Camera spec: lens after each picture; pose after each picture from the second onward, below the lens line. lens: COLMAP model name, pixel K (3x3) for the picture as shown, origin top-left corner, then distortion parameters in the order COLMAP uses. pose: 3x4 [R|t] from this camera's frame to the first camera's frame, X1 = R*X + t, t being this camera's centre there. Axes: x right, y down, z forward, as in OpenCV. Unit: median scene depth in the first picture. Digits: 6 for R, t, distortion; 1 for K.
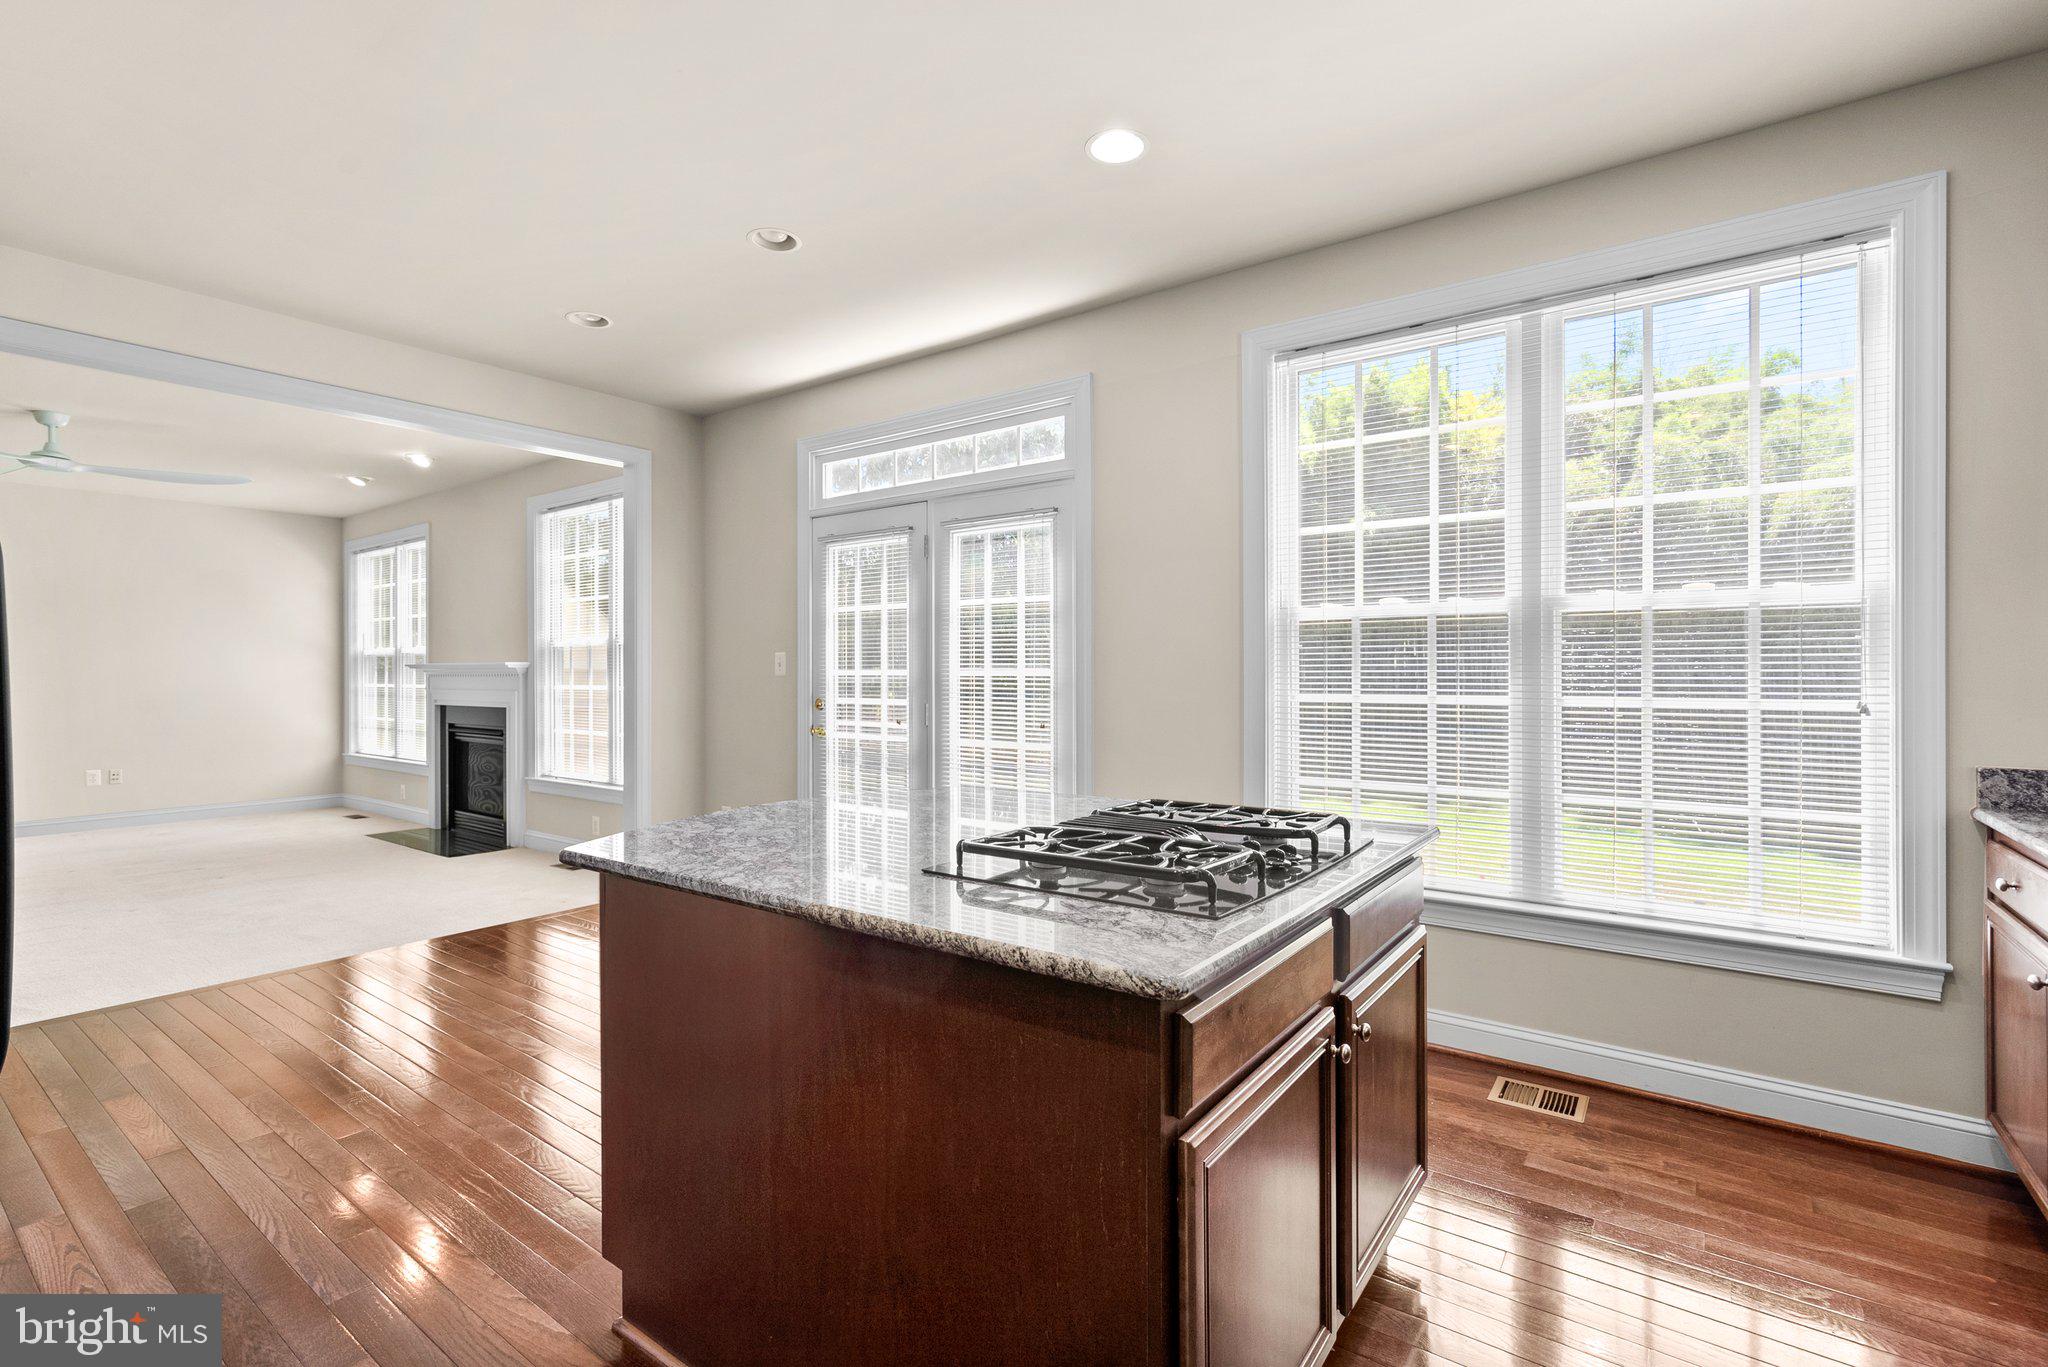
lens RADIAL K [[941.8, 0, 1017.6], [0, 941.8, 673.7], [0, 0, 1]] dist [-0.002337, -0.000030]
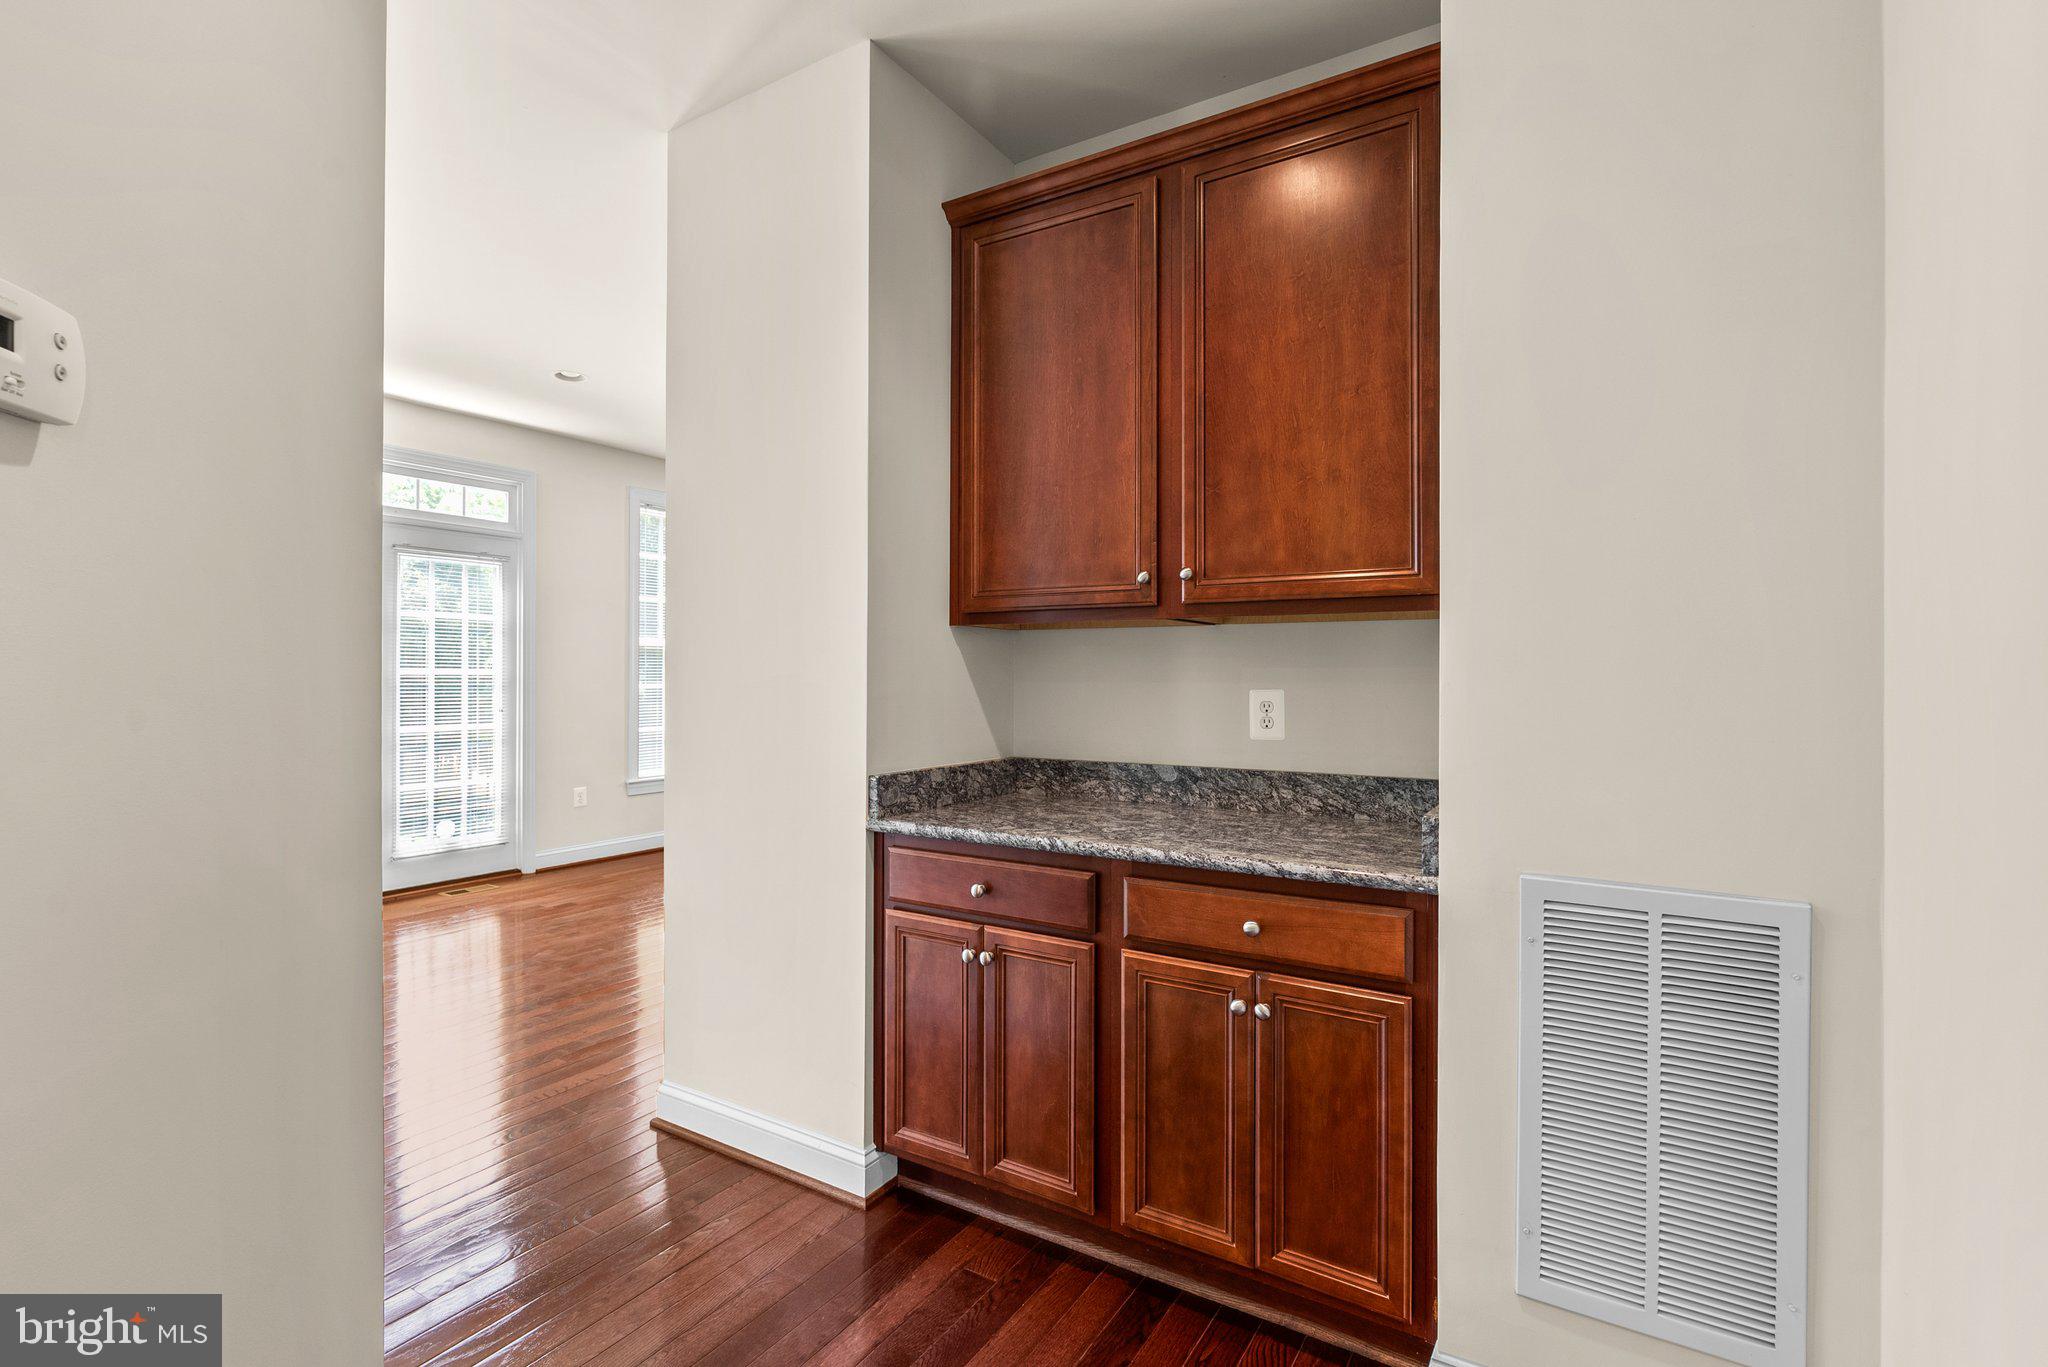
lens RADIAL K [[941.8, 0, 1017.6], [0, 941.8, 673.7], [0, 0, 1]] dist [-0.002337, -0.000030]
pose [[-0.071908, 0.000683, 0.997411, -1.405176], [-0.005887, 0.999982, -0.001109, -0.002253], [-0.997394, -0.005951, -0.071903, 0.324367]]
